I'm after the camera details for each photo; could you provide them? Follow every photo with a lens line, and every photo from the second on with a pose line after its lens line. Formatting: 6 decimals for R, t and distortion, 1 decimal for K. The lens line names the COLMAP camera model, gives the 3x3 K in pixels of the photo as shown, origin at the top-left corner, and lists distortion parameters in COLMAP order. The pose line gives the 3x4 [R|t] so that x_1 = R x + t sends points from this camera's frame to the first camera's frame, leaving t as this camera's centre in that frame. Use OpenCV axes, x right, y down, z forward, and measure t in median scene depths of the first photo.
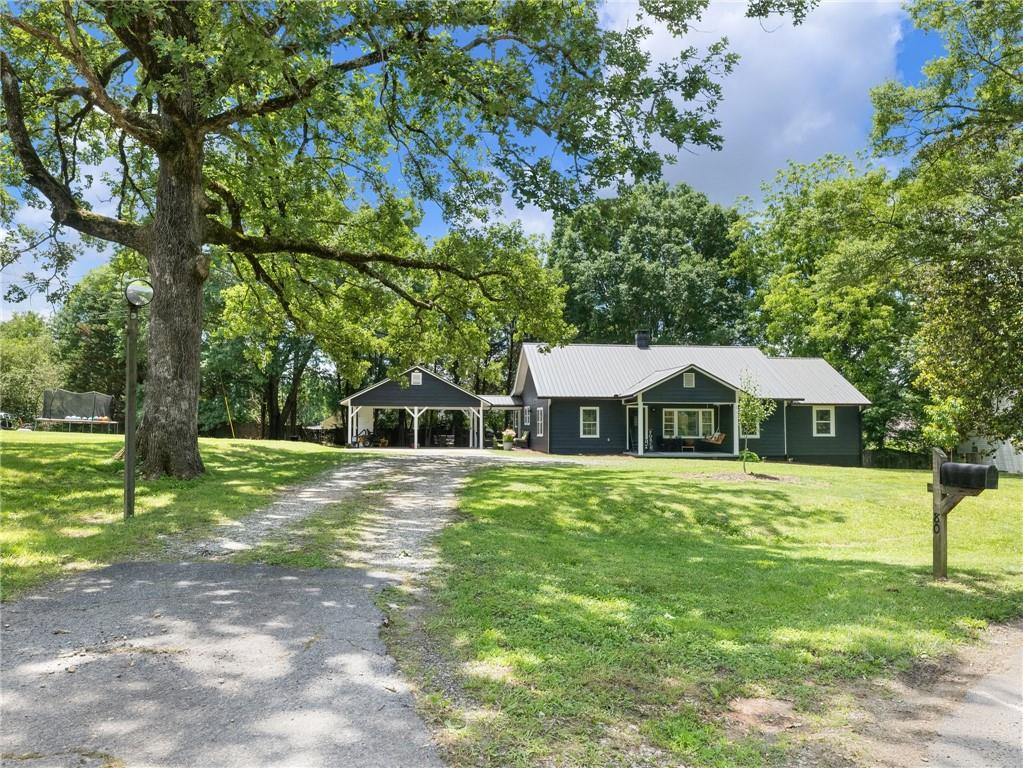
lens RADIAL K [[759.0, 0, 512.8], [0, 759.0, 388.7], [0, 0, 1]] dist [0.005330, -0.002634]
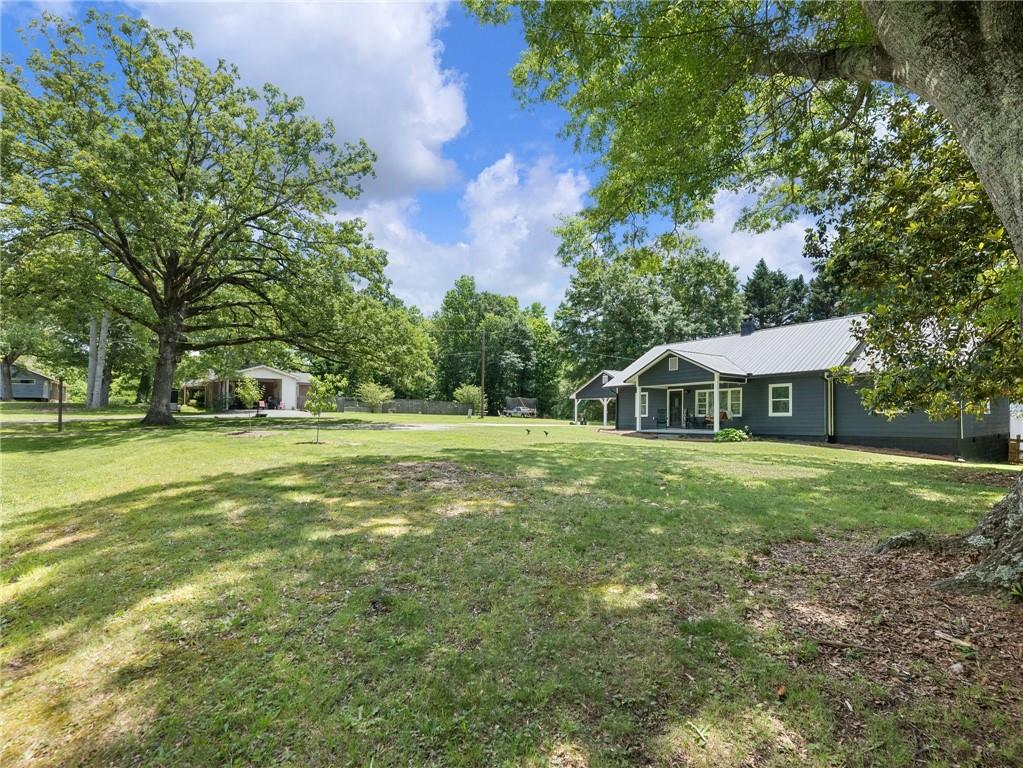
lens RADIAL K [[469.3, 0, 498.1], [0, 469.3, 427.0], [0, 0, 1]] dist [-0.013234, -0.000160]
pose [[0.433135, 0.012081, -0.901248, 0.626388], [0.054674, 0.997717, 0.039650, 0.033488], [0.899669, -0.066449, 0.431485, 0.399459]]
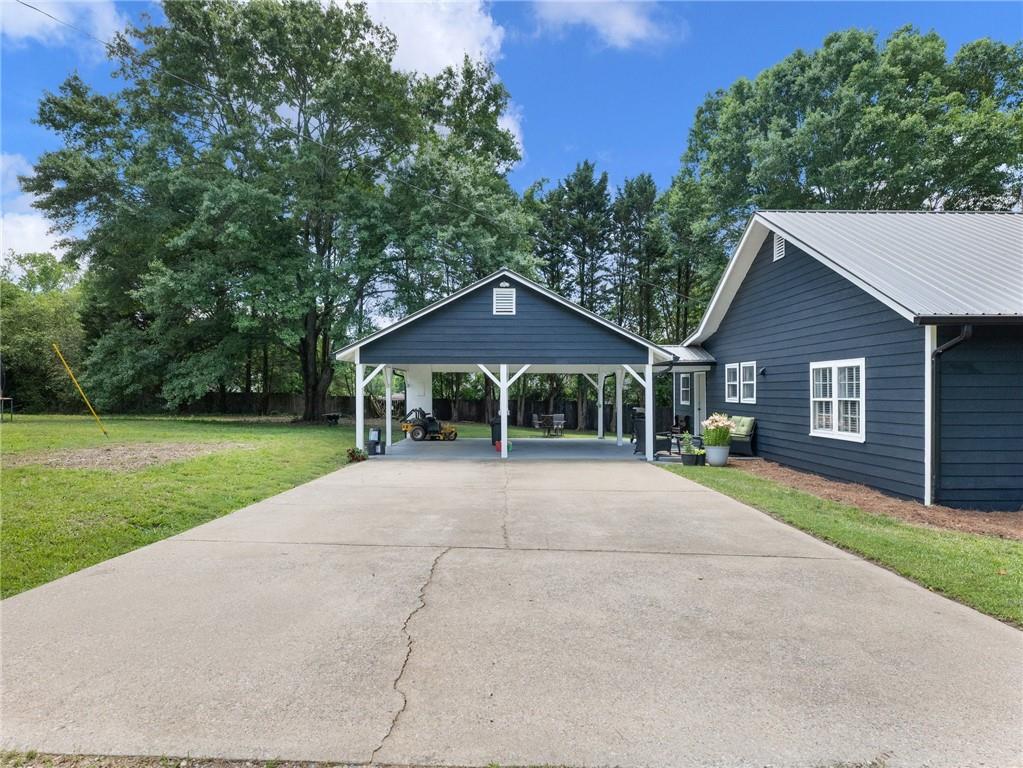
lens RADIAL K [[578.6, 0, 500.5], [0, 578.6, 390.6], [0, 0, 1]] dist [-0.002137, -0.003446]
pose [[0.990424, -0.001713, -0.138051, -0.082210], [0.008017, 0.998949, 0.045118, 0.024029], [0.137828, -0.045793, 0.989397, 0.661609]]
